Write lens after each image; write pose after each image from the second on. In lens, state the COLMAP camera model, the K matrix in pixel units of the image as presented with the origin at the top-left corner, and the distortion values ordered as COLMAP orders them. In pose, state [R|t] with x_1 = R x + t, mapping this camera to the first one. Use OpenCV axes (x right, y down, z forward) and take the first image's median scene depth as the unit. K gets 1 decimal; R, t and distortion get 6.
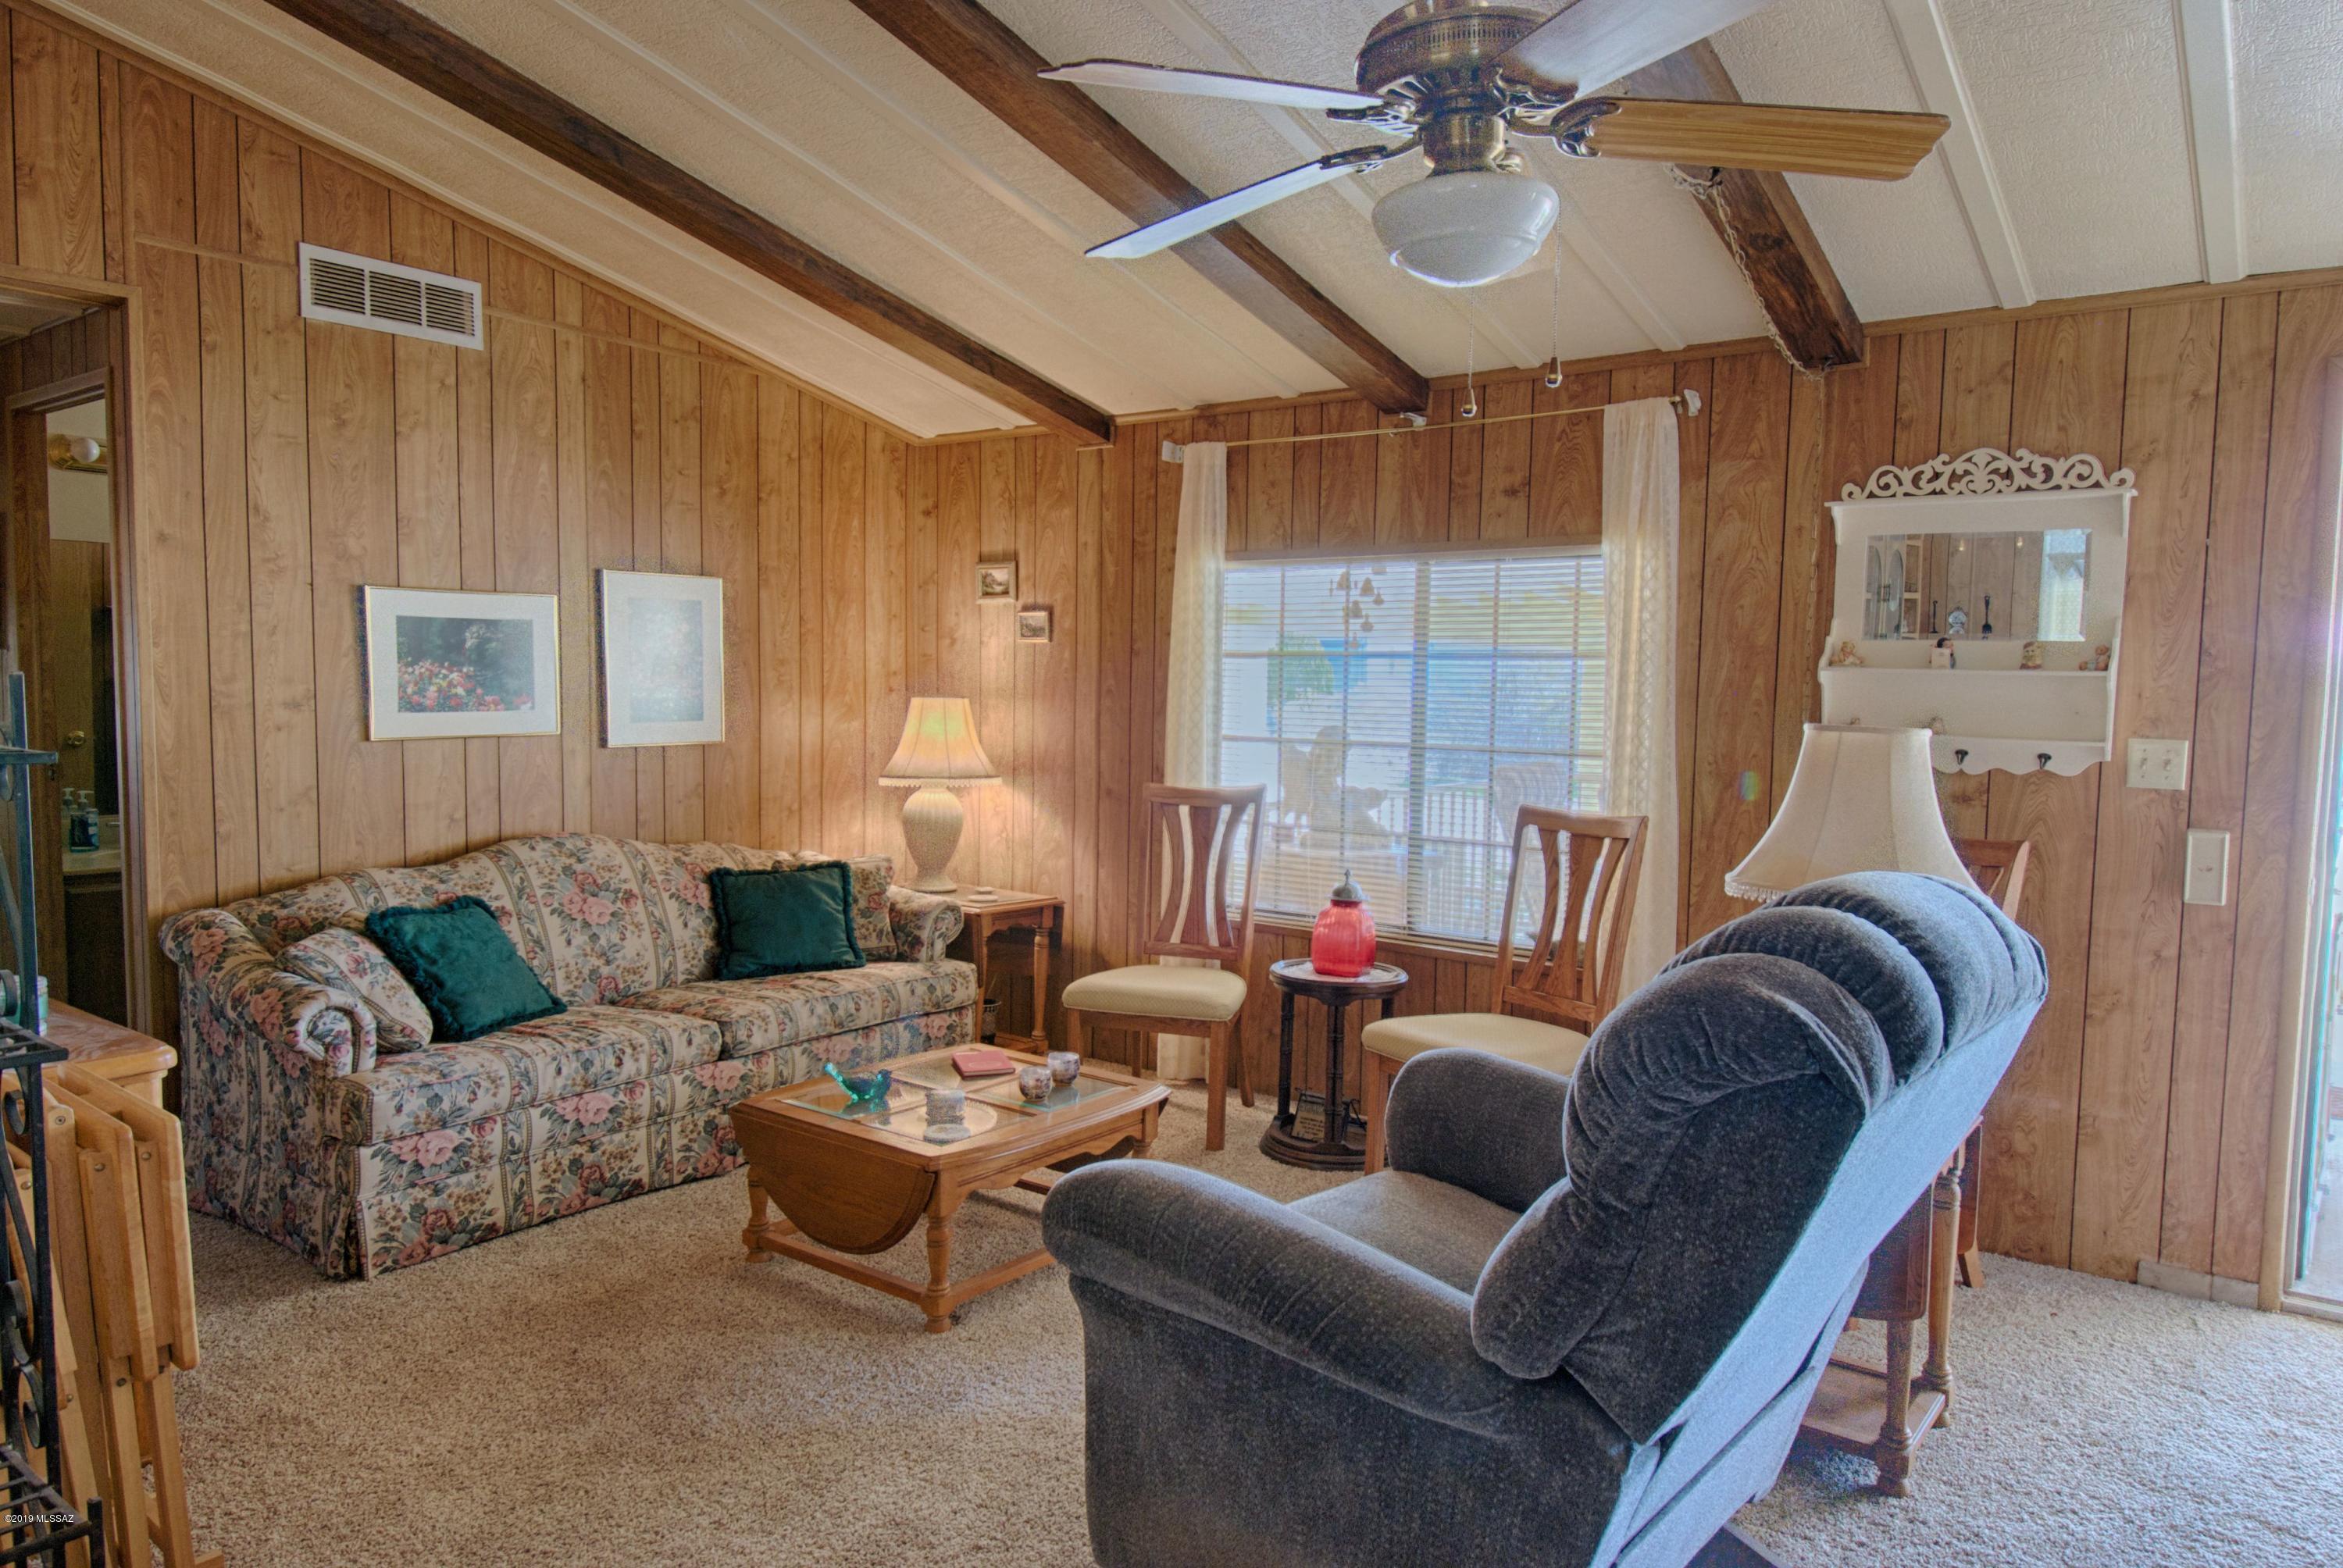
lens RADIAL K [[1448.2, 0, 1173.3], [0, 1448.2, 792.9], [0, 0, 1]] dist [0.005102, 0.000675]
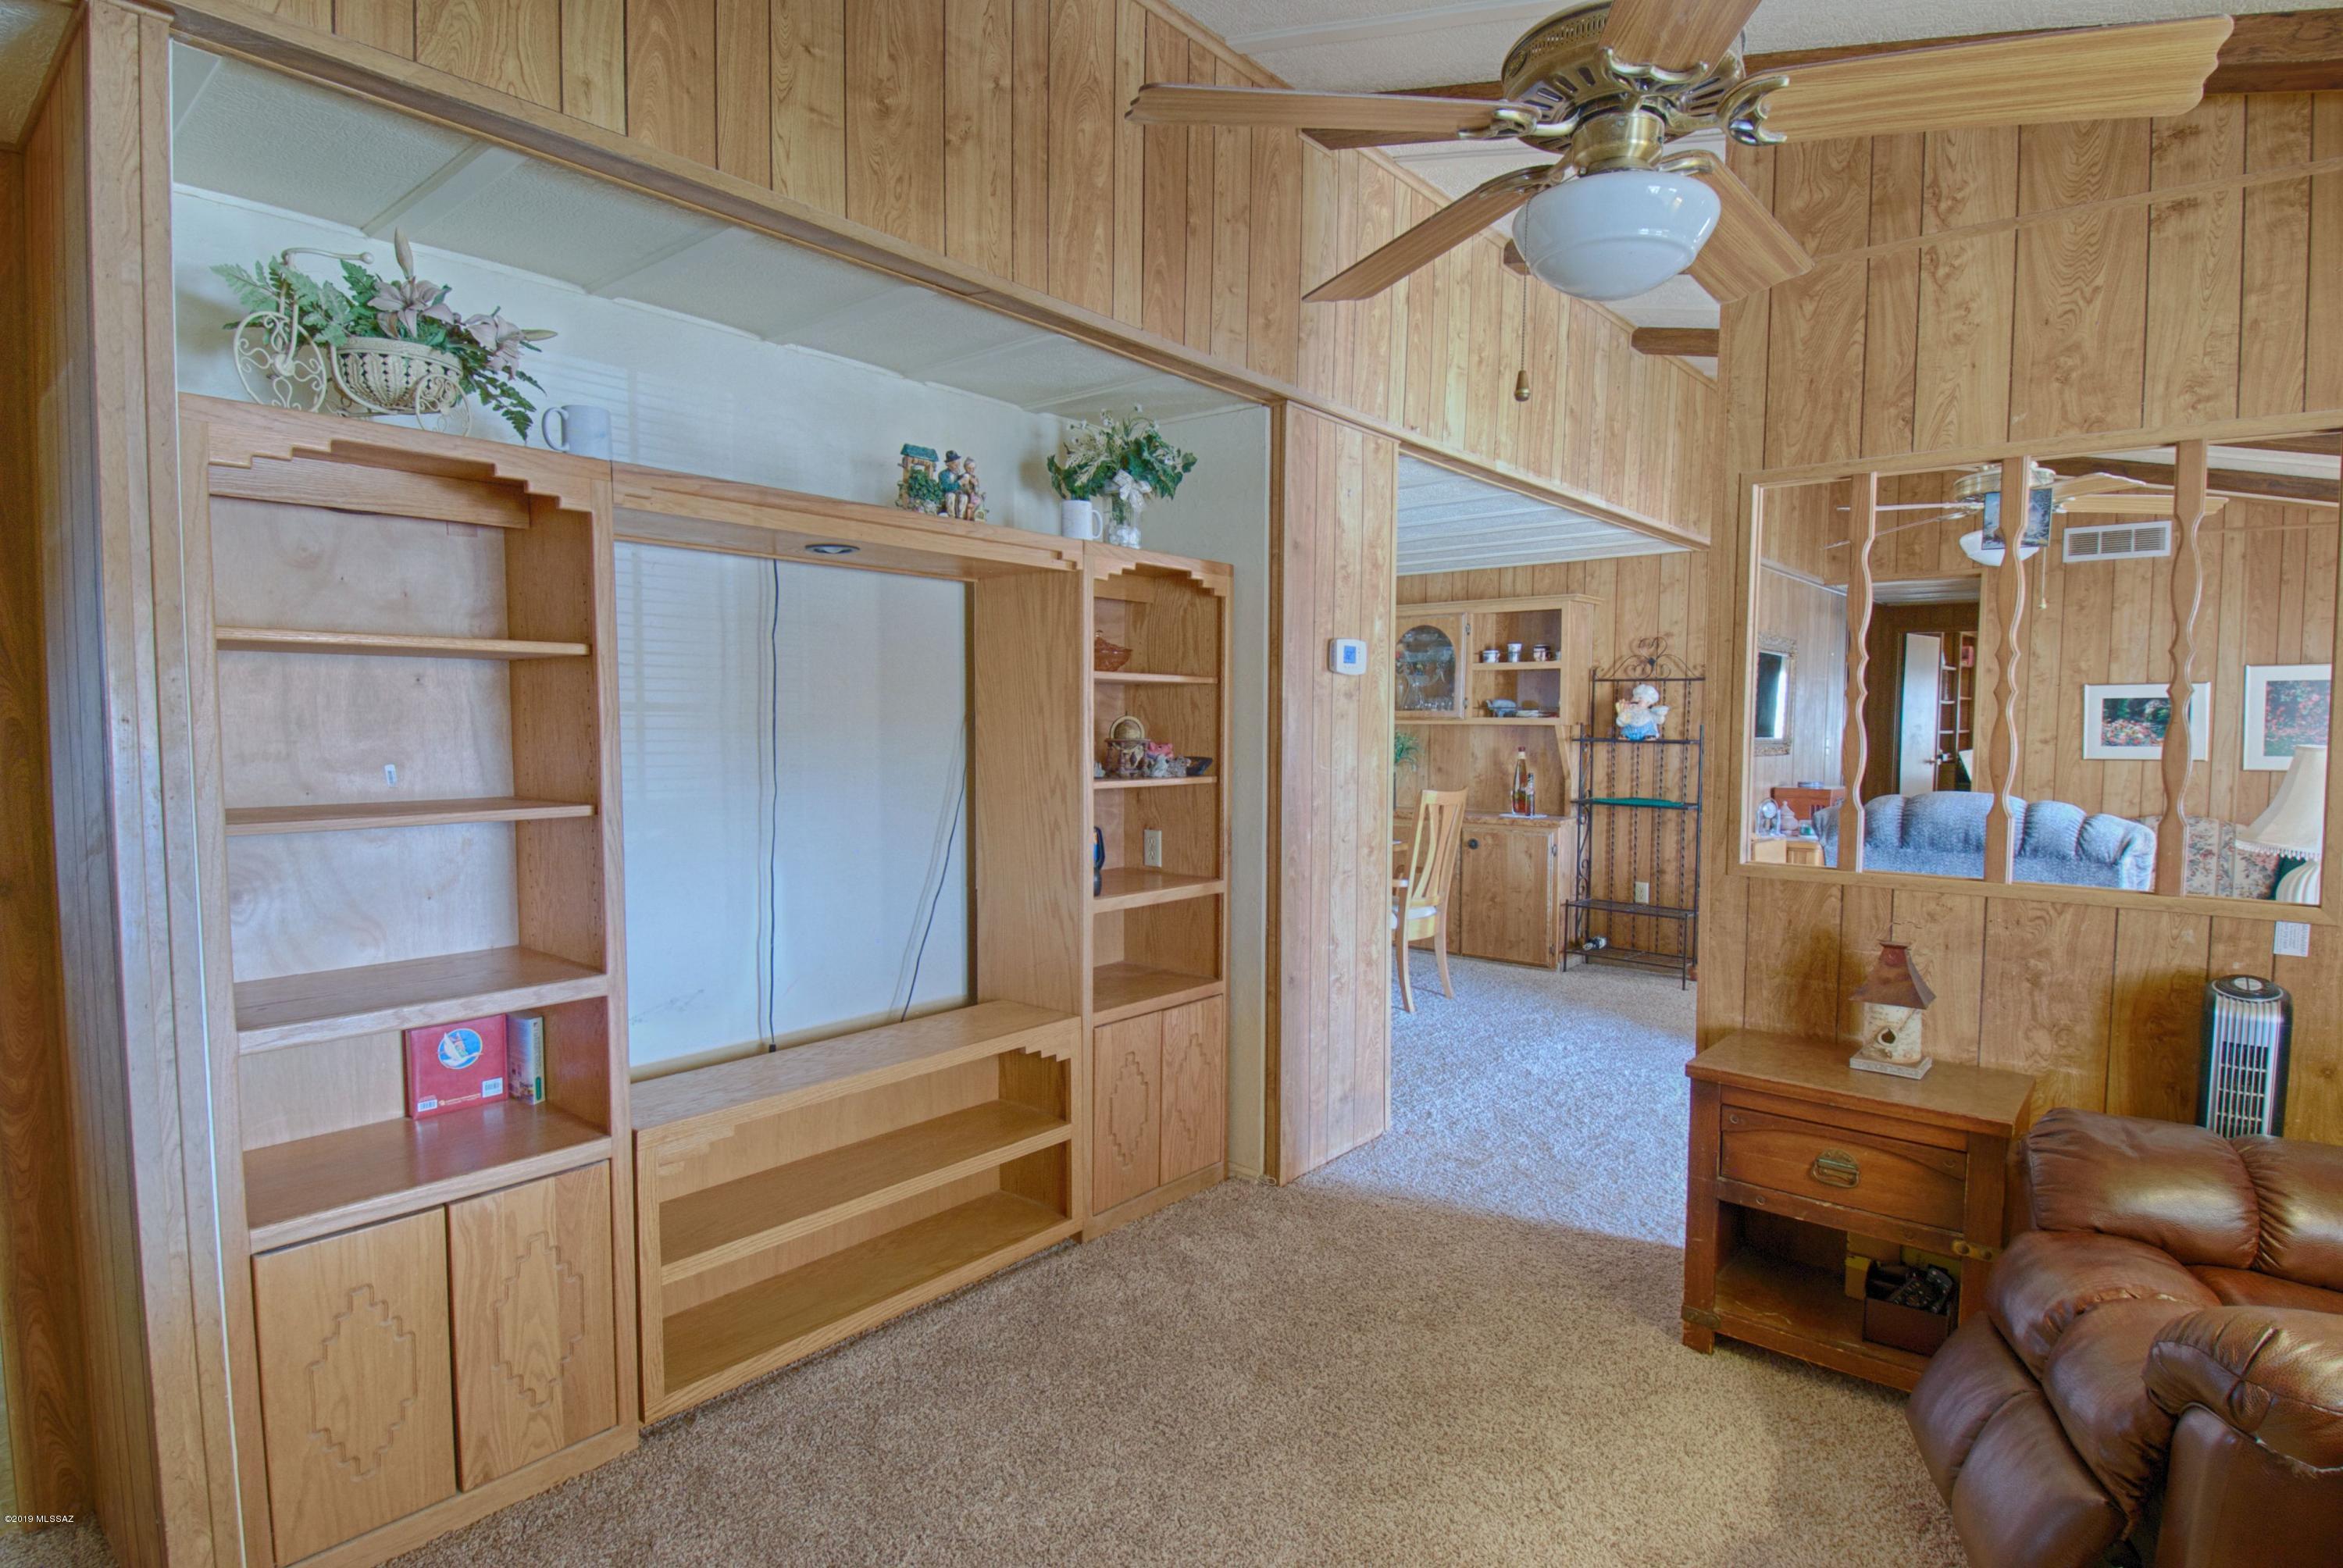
lens RADIAL K [[1208.8, 0, 1153.7], [0, 1208.8, 791.4], [0, 0, 1]] dist [-0.002486, -0.001945]
pose [[-0.080628, 0.047440, -0.995615, 1.254269], [-0.084080, 0.994983, 0.054219, 0.026815], [0.993192, 0.088083, -0.076235, -0.171682]]
